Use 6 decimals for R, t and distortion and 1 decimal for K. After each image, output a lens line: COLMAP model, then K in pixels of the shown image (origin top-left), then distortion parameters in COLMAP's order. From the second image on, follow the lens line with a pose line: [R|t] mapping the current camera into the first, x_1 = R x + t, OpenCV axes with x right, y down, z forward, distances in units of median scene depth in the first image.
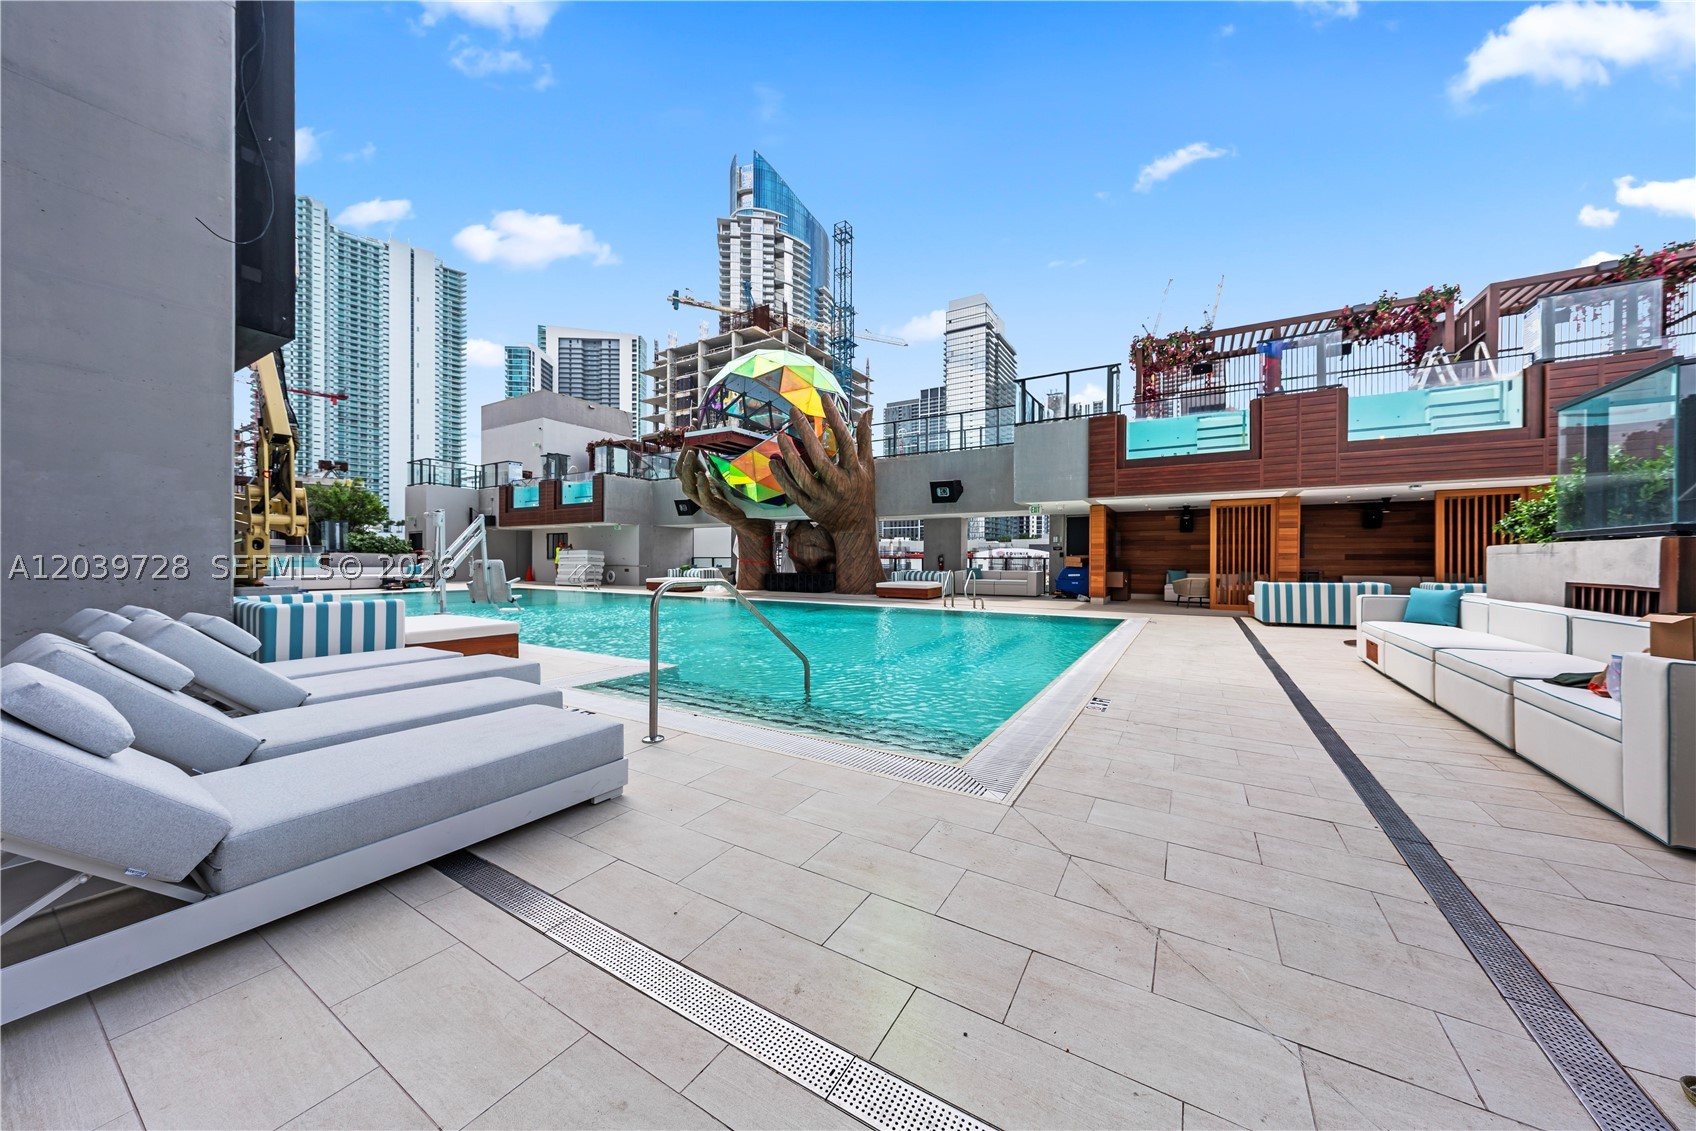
lens RADIAL K [[569.8, 0, 844.5], [0, 569.8, 563.1], [0, 0, 1]] dist [-0.001788, -0.000097]
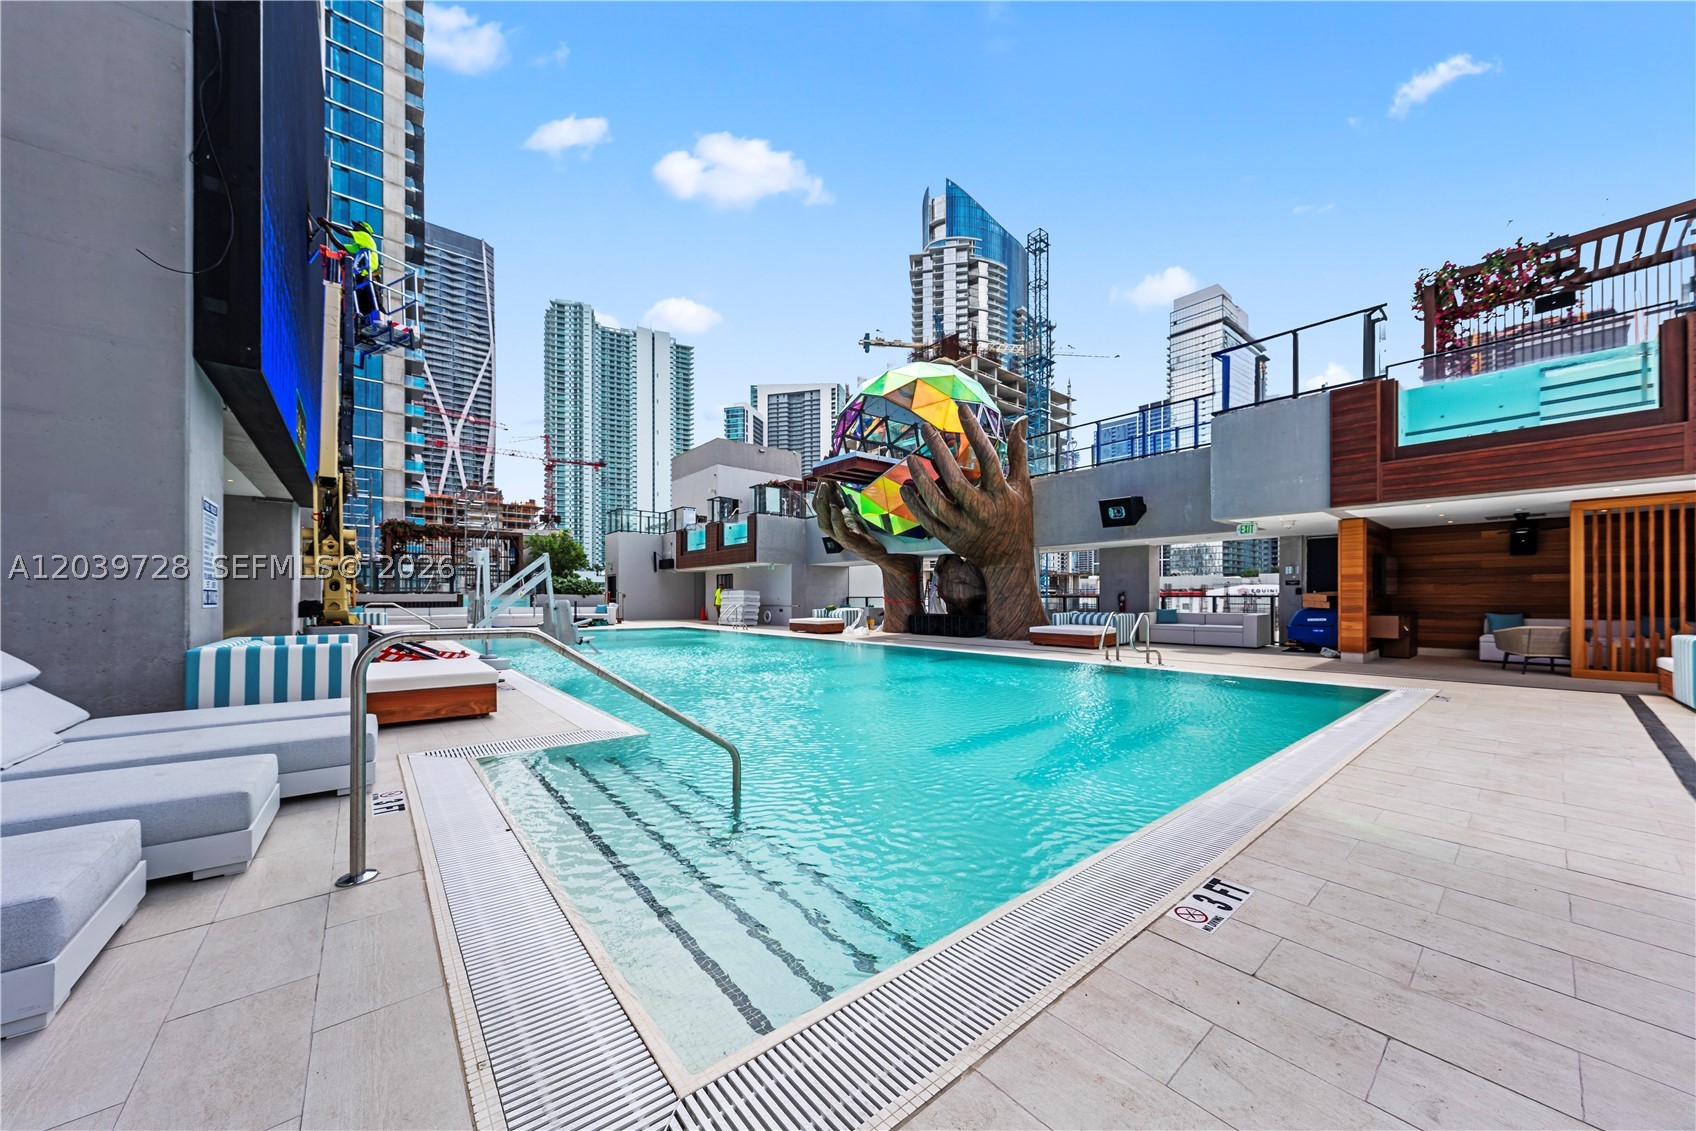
lens RADIAL K [[585.5, 0, 847.0], [0, 585.5, 598.3], [0, 0, 1]] dist [-0.000587, 0.000245]
pose [[0.945866, -0.003368, -0.324540, 0.074078], [0.000801, 0.999967, -0.008042, -0.000070], [0.324557, 0.007346, 0.945838, 0.101594]]
